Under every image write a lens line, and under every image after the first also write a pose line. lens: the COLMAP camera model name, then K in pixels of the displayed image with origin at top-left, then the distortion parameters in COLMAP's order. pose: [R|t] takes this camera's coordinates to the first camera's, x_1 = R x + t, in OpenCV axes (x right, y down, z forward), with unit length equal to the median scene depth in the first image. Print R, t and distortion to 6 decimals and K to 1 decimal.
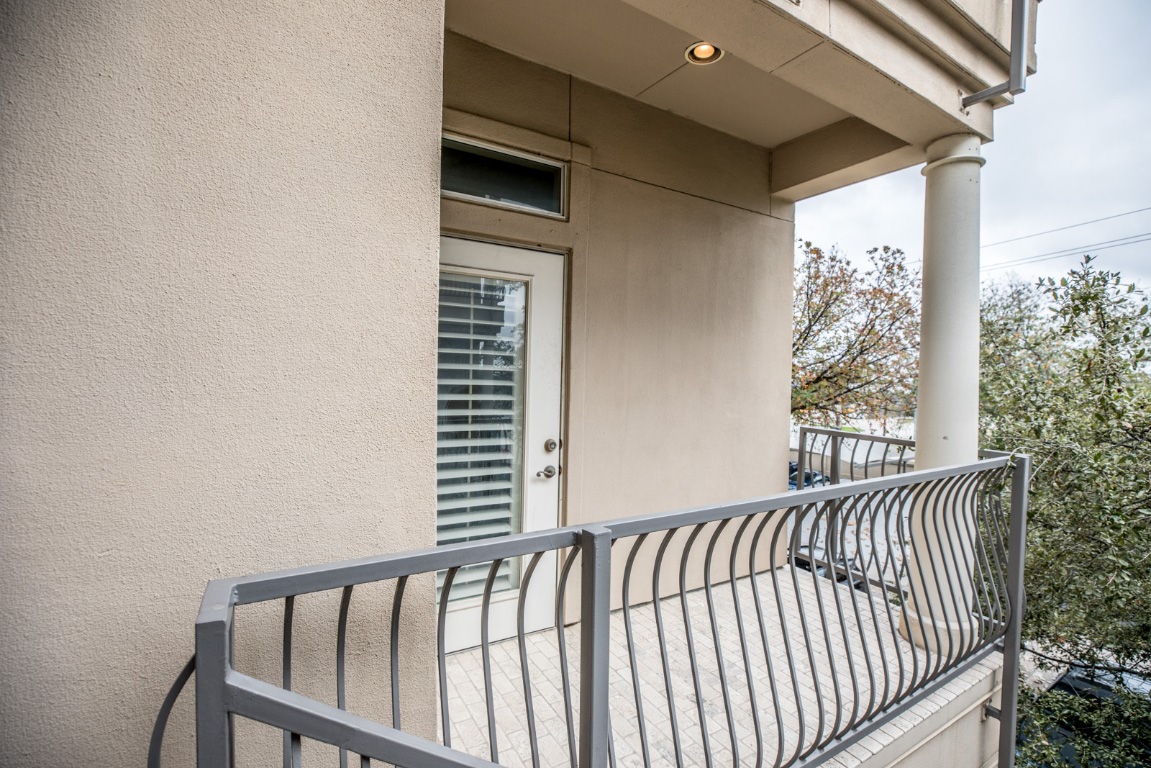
lens RADIAL K [[518.0, 0, 578.0], [0, 518.0, 390.8], [0, 0, 1]] dist [-0.000115, 0.001080]
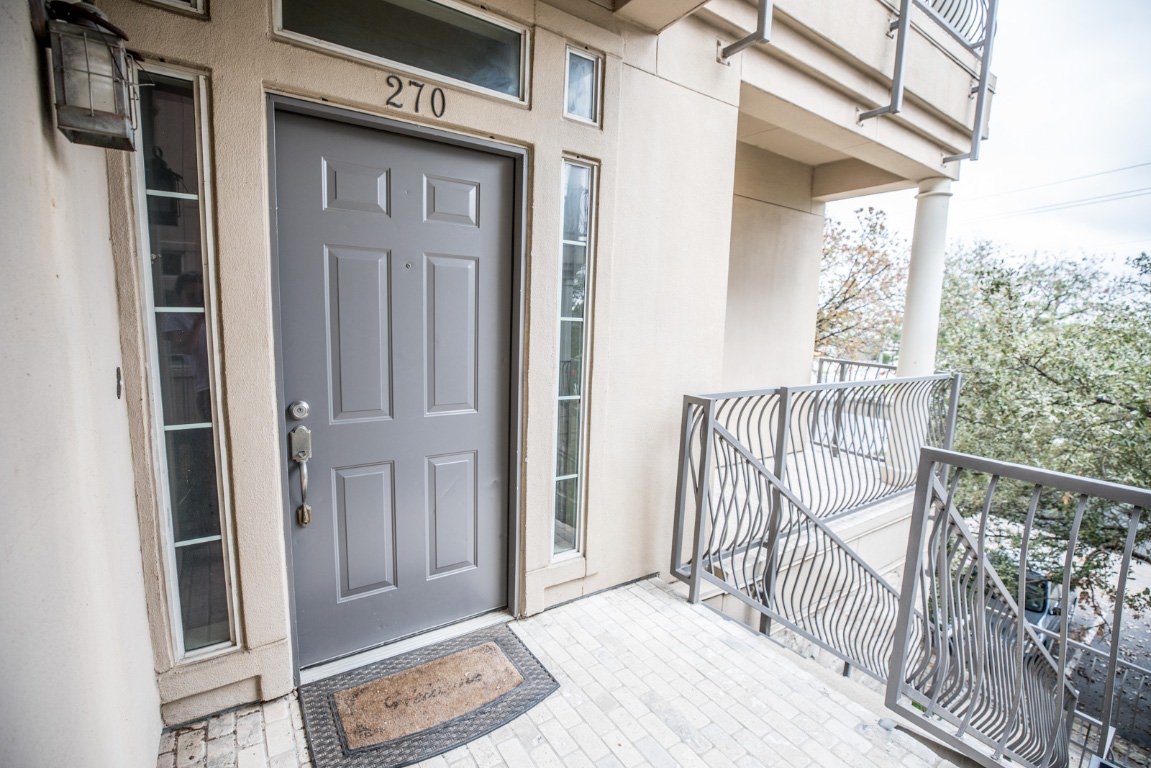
lens RADIAL K [[518.0, 0, 576.0], [0, 518.0, 380.2], [0, 0, 1]] dist [-0.000115, 0.001080]
pose [[0.998710, 0.013294, 0.049016, -0.110858], [-0.017891, 0.995357, 0.094575, 0.001823], [-0.047531, -0.095330, 0.994310, -0.146114]]
